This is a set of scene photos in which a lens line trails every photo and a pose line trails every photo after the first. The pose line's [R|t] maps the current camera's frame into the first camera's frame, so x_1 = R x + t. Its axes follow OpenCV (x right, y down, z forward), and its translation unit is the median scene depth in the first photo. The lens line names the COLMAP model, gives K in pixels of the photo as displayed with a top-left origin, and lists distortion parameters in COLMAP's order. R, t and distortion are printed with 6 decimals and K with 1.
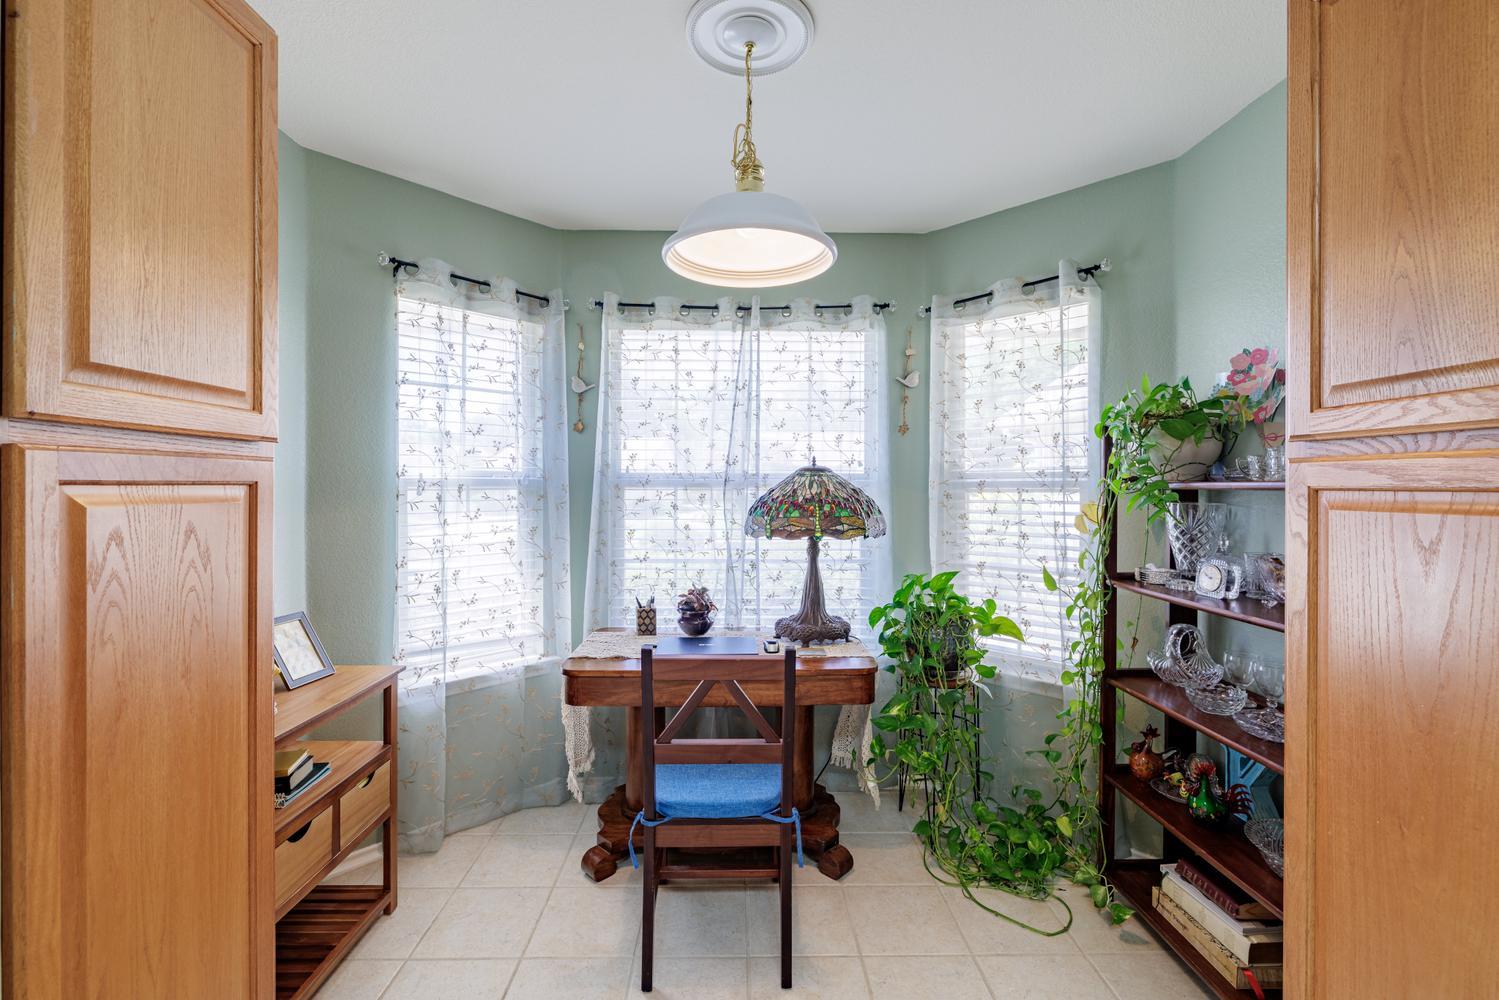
lens RADIAL K [[653.2, 0, 745.6], [0, 653.2, 490.4], [0, 0, 1]] dist [-0.001449, 0.002520]
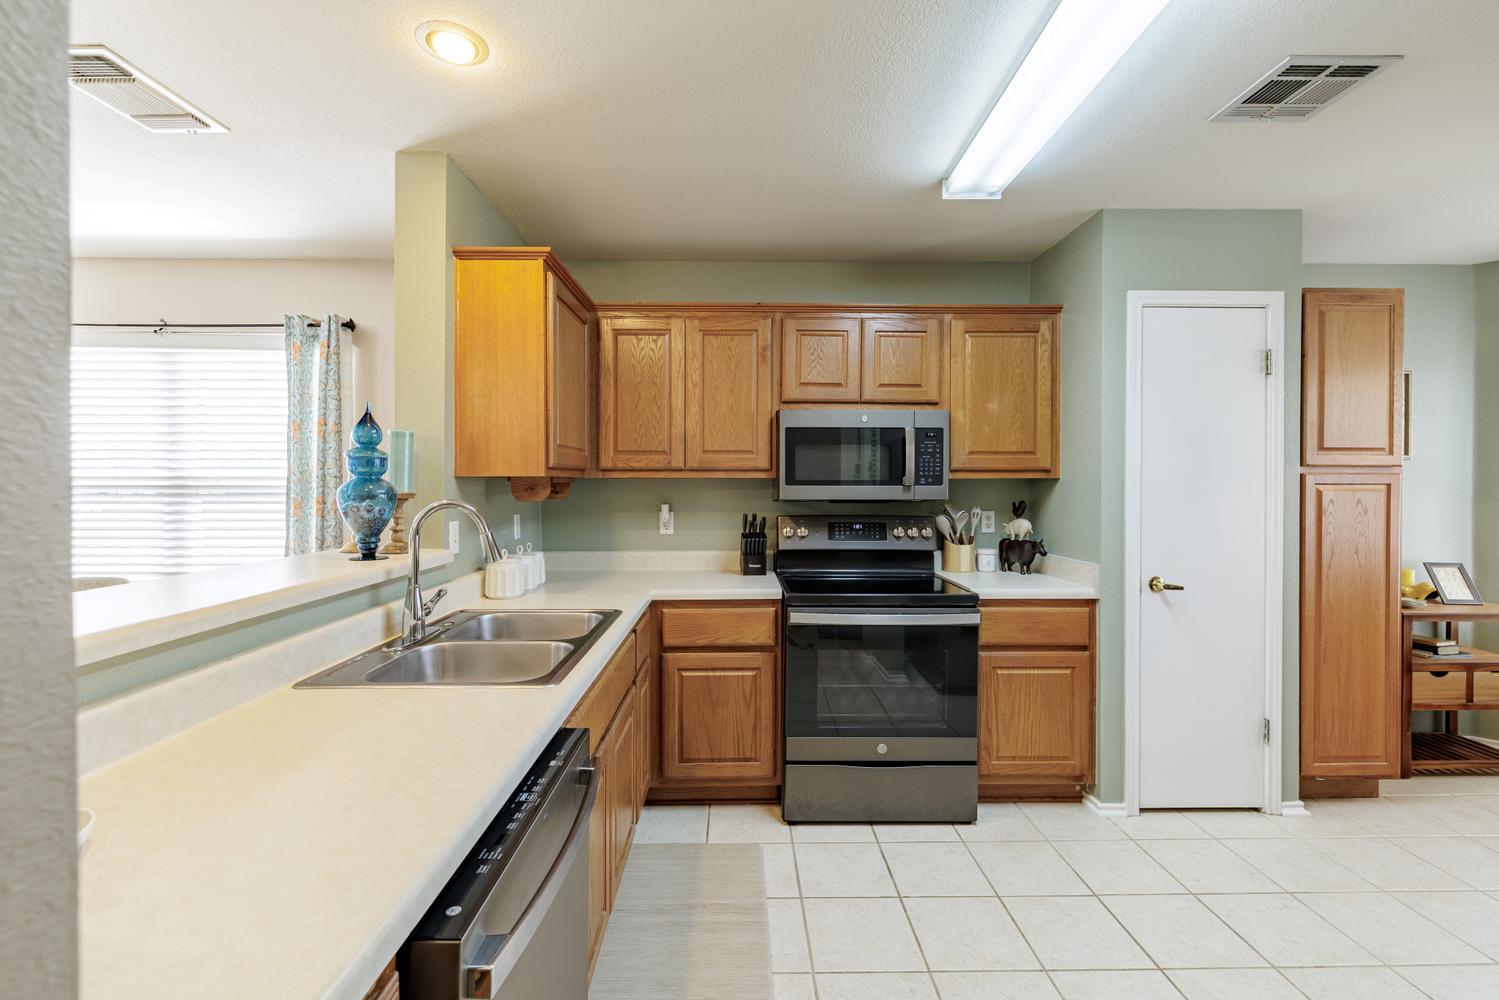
lens RADIAL K [[653.2, 0, 739.9], [0, 653.2, 485.3], [0, 0, 1]] dist [-0.001449, 0.002520]
pose [[0.014115, 0.001481, -0.999899, 1.854377], [-0.010920, 0.999939, 0.001326, 0.018780], [0.999841, 0.010900, 0.014130, -1.639493]]
